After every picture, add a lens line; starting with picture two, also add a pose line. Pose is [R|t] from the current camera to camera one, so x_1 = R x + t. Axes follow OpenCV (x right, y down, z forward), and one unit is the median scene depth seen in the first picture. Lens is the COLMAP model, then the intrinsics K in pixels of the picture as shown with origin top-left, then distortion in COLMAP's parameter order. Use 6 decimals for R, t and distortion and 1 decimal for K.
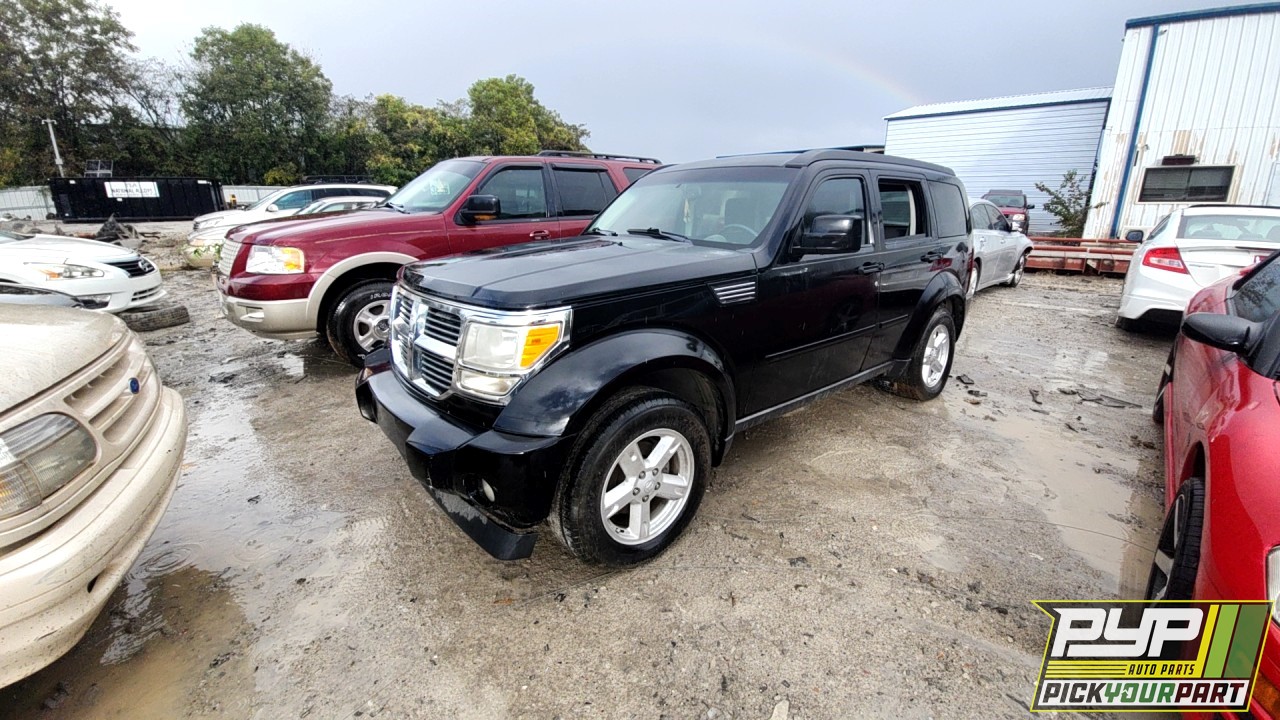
lens RADIAL K [[565.4, 0, 640.0], [0, 565.4, 360.0], [0, 0, 1]] dist [0.022724, -0.024689]
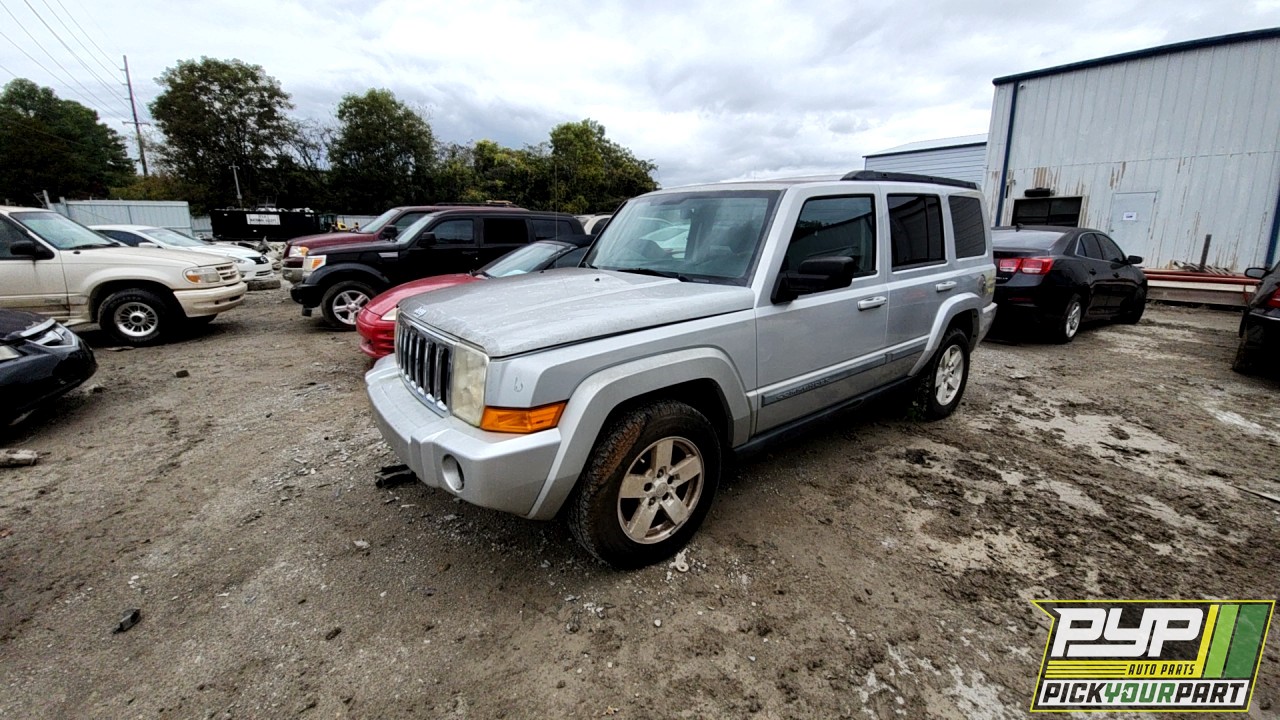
lens RADIAL K [[565.4, 0, 640.0], [0, 565.4, 360.0], [0, 0, 1]] dist [0.022724, -0.024689]
pose [[0.982756, 0.042817, -0.179883, 0.147961], [-0.050481, 0.997993, -0.038243, 0.036306], [0.177884, 0.046665, 0.982944, -0.131340]]
